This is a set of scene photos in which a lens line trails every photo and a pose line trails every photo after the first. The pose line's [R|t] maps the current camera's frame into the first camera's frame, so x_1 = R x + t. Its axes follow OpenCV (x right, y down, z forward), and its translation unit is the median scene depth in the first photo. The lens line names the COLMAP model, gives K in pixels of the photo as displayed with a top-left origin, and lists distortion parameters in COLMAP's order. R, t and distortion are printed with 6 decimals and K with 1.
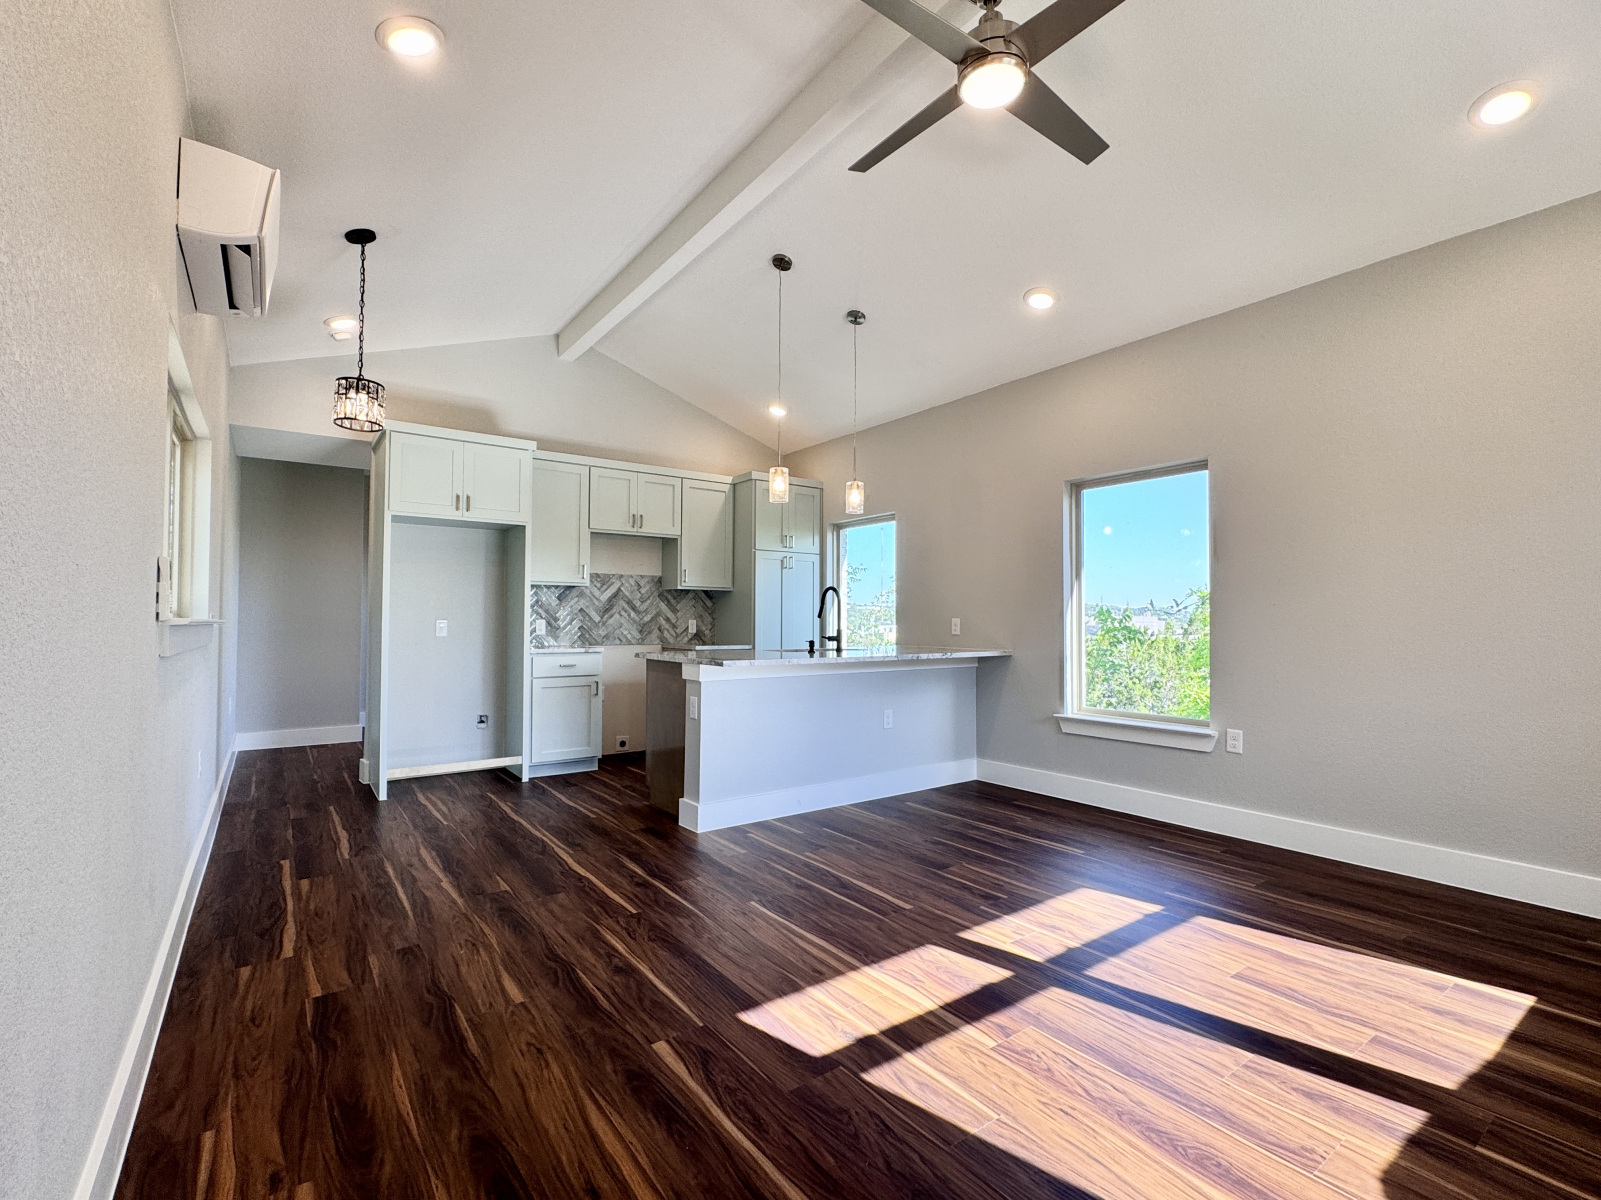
lens RADIAL K [[732.9, 0, 800.5], [0, 732.9, 600.0], [0, 0, 1]] dist [-0.002724, -0.000087]
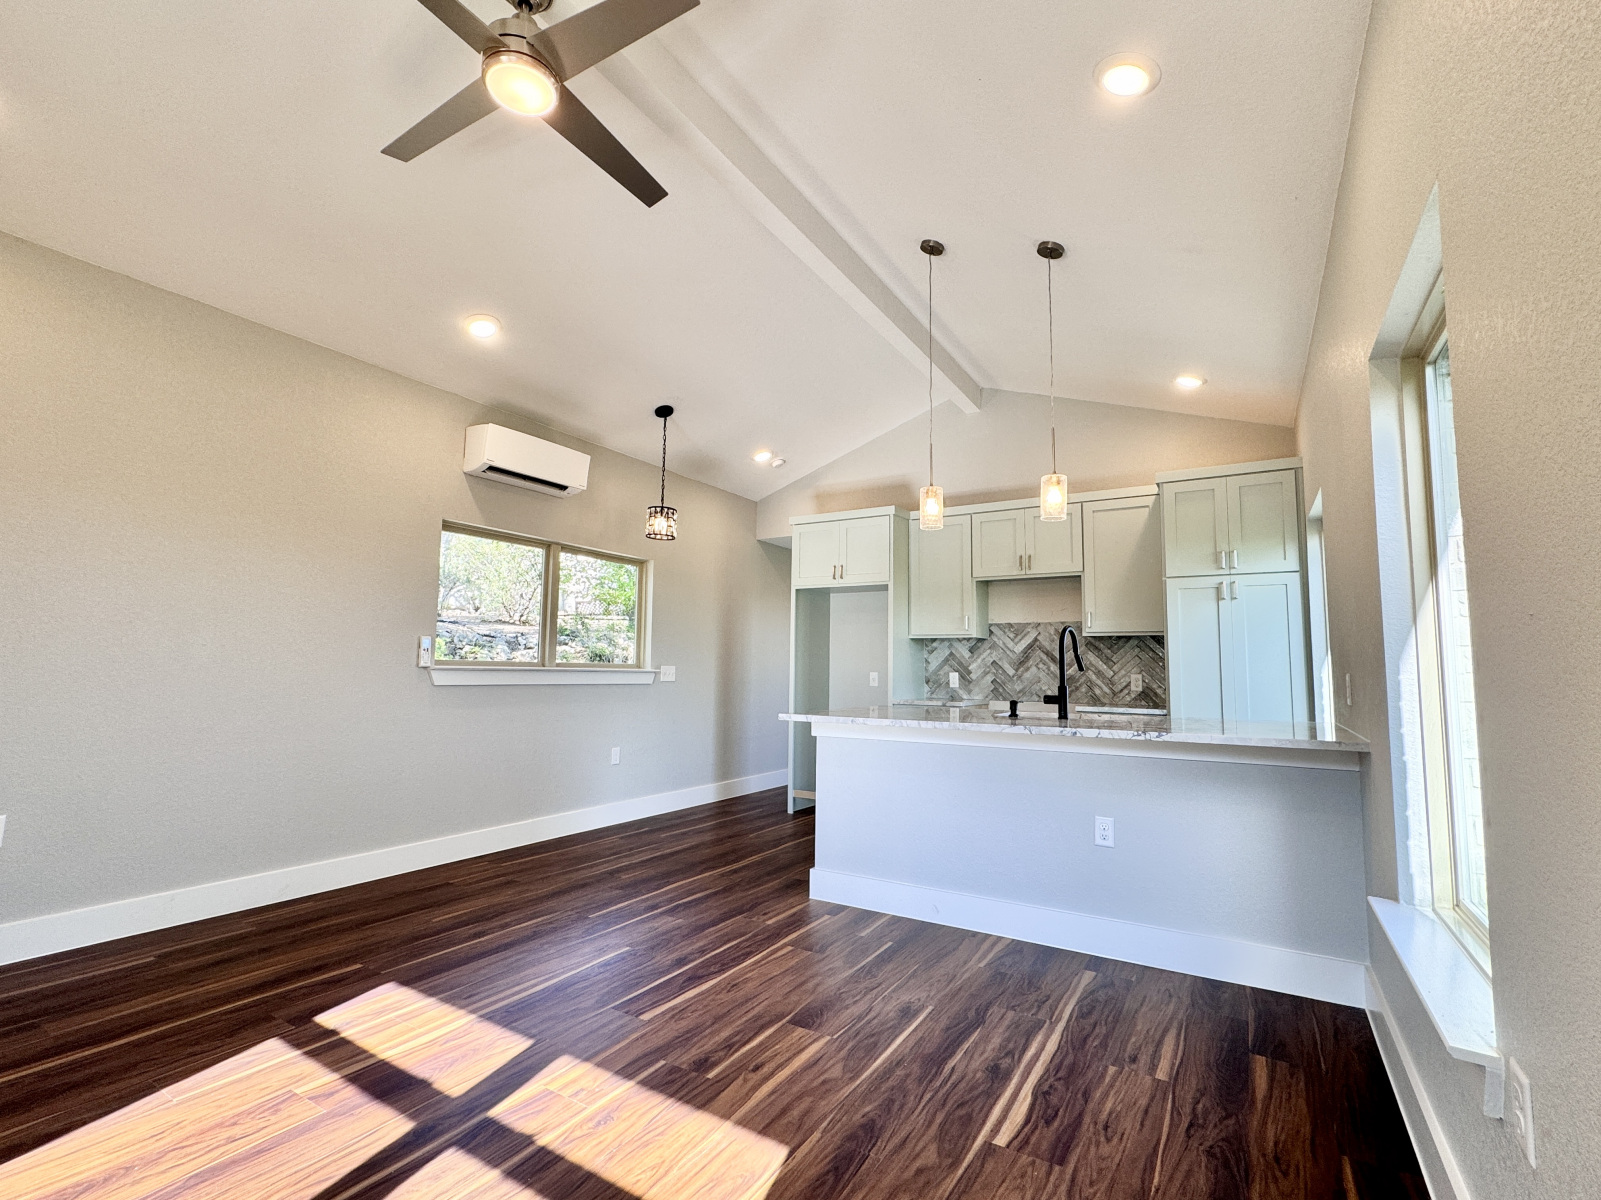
lens RADIAL K [[724.1, 0, 800.5], [0, 724.1, 600.0], [0, 0, 1]] dist [0.000767, -0.006379]
pose [[0.379055, -0.087923, -0.921188, 0.709896], [0.014610, 0.995921, -0.089044, 0.018870], [0.925259, 0.020294, 0.378794, 0.598556]]
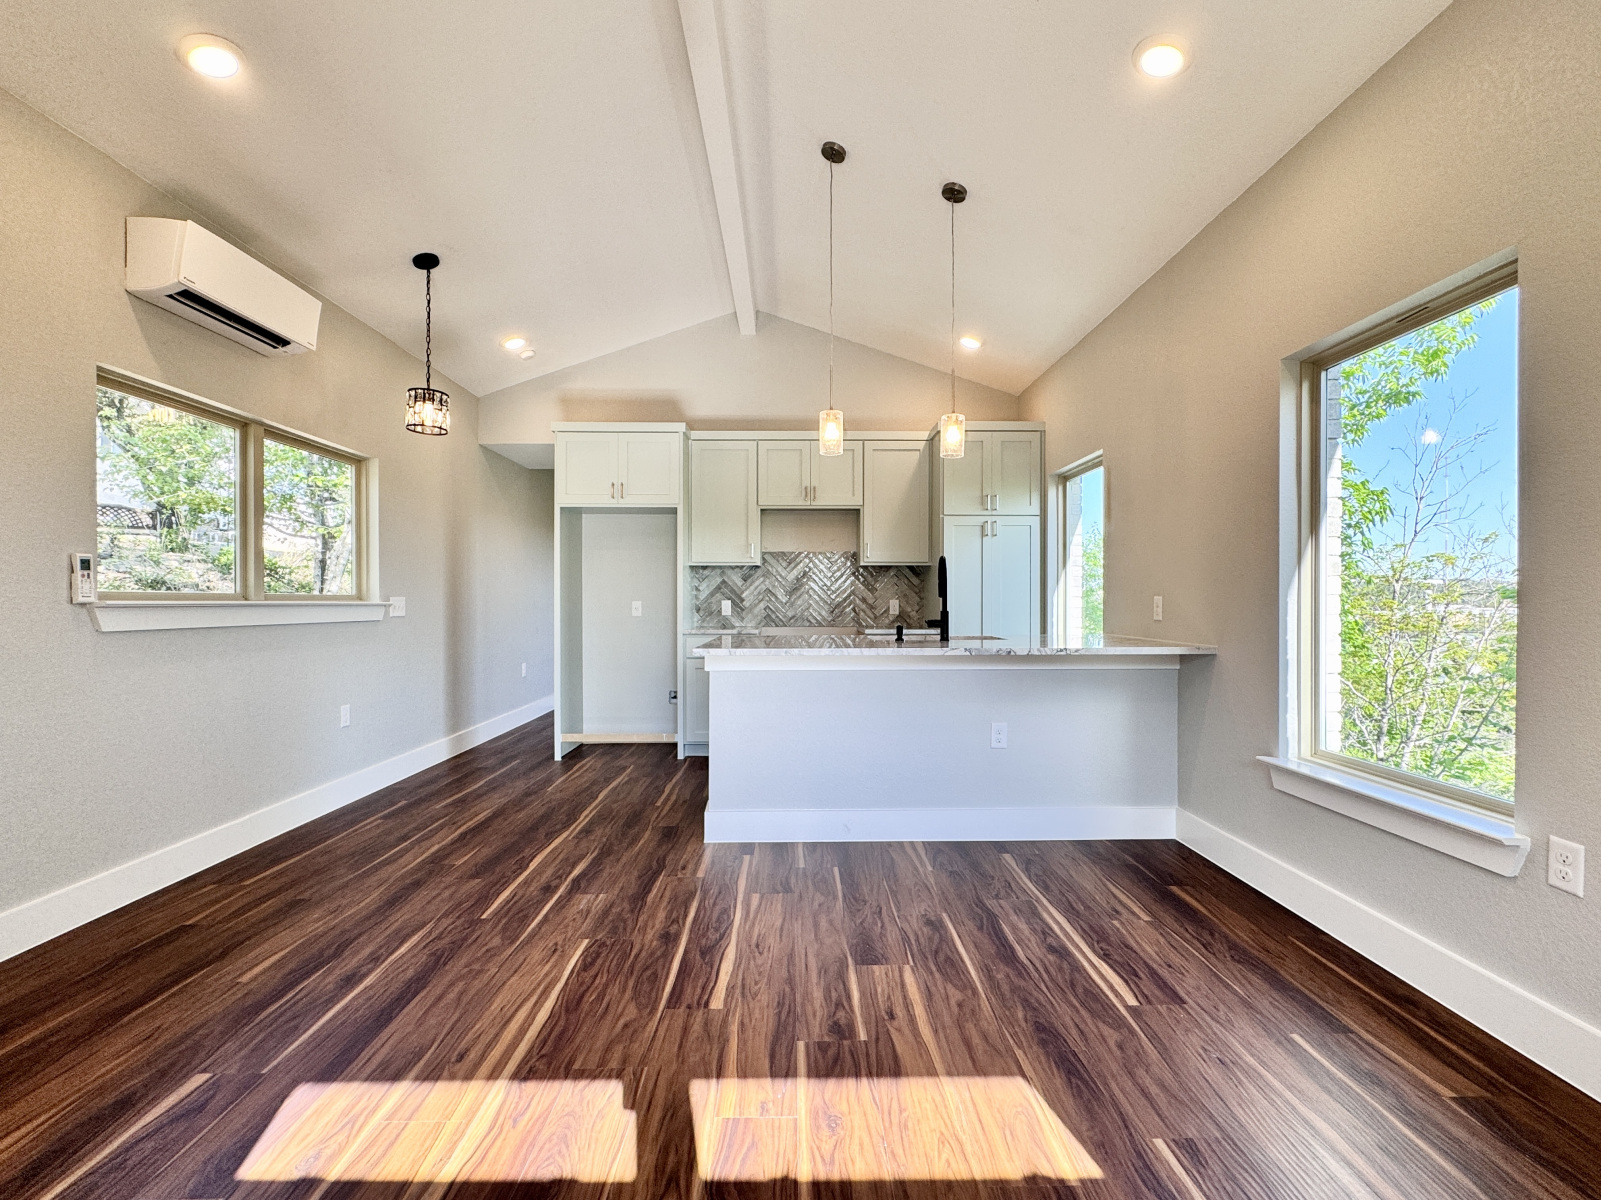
lens RADIAL K [[726.5, 0, 797.8], [0, 726.5, 600.4], [0, 0, 1]] dist [-0.002330, -0.000491]
pose [[0.813249, -0.004021, -0.581903, 0.437746], [0.020659, 0.999545, 0.021966, 0.010327], [0.581550, -0.029885, 0.812962, 0.347180]]
